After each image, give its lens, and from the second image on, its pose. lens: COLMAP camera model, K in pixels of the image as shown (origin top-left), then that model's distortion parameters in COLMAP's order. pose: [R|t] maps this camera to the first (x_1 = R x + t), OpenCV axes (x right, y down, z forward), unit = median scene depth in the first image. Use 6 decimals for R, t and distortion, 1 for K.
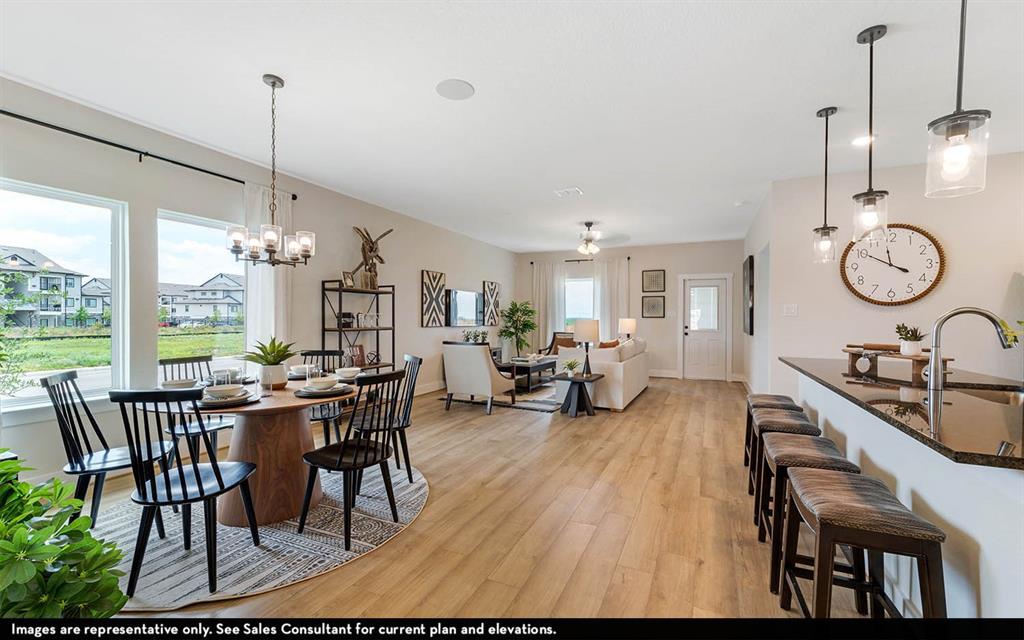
lens RADIAL K [[422.1, 0, 527.4], [0, 422.1, 320.8], [0, 0, 1]] dist [0.001152, -0.000535]
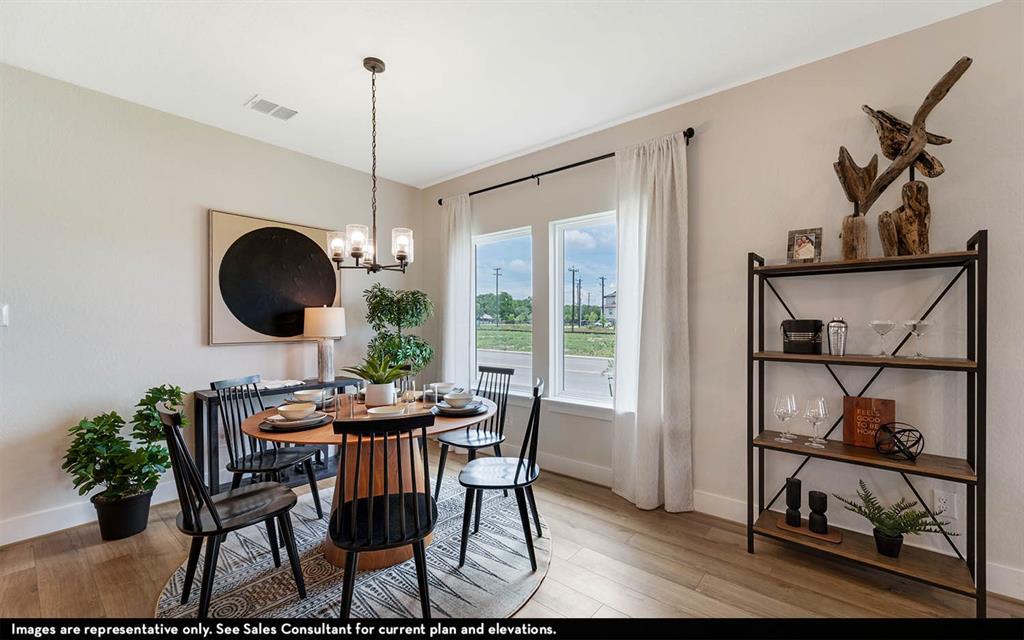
lens RADIAL K [[422.1, 0, 515.7], [0, 422.1, 325.2], [0, 0, 1]] dist [0.001152, -0.000535]
pose [[-0.289075, -0.004383, -0.957297, 0.089613], [-0.014780, 0.999891, -0.000115, -0.009329], [0.957192, 0.014116, -0.289108, 0.829376]]
